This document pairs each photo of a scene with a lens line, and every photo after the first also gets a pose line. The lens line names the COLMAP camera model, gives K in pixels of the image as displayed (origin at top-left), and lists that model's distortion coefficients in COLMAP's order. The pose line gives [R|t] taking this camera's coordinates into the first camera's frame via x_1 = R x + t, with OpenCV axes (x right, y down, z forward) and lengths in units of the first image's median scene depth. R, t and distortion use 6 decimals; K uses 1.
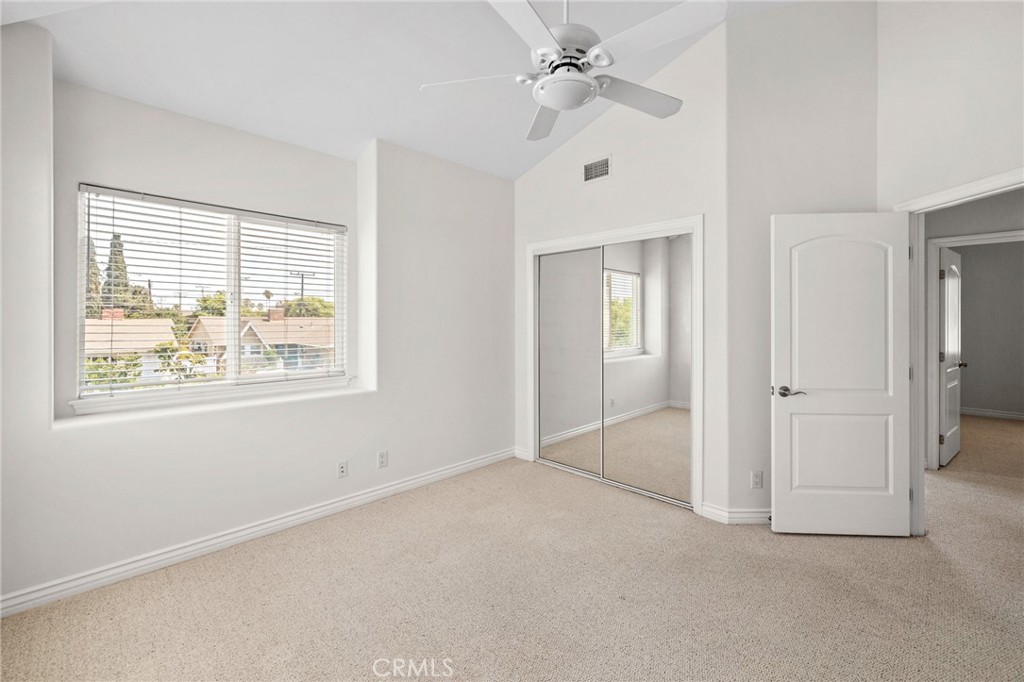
lens RADIAL K [[437.4, 0, 511.0], [0, 437.4, 322.9], [0, 0, 1]] dist [-0.001615, -0.000180]
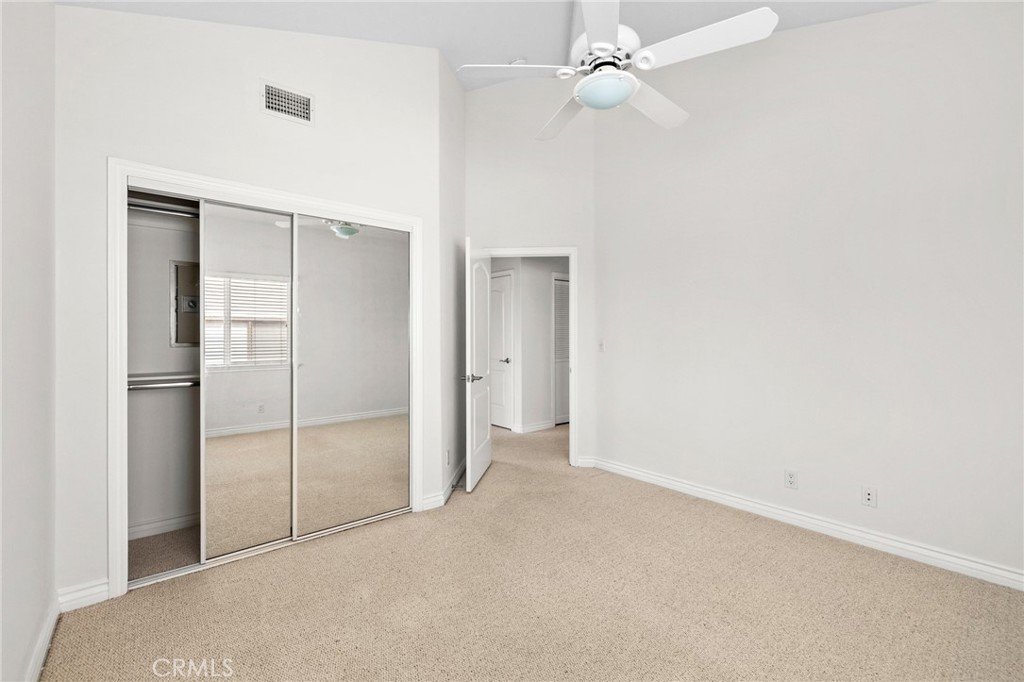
lens RADIAL K [[438.4, 0, 511.6], [0, 438.4, 334.6], [0, 0, 1]] dist [-0.000160, -0.000029]
pose [[0.082822, -0.001178, 0.996564, -0.560667], [0.003745, 0.999993, 0.000870, 0.026013], [-0.996557, 0.003660, 0.082826, 0.688470]]
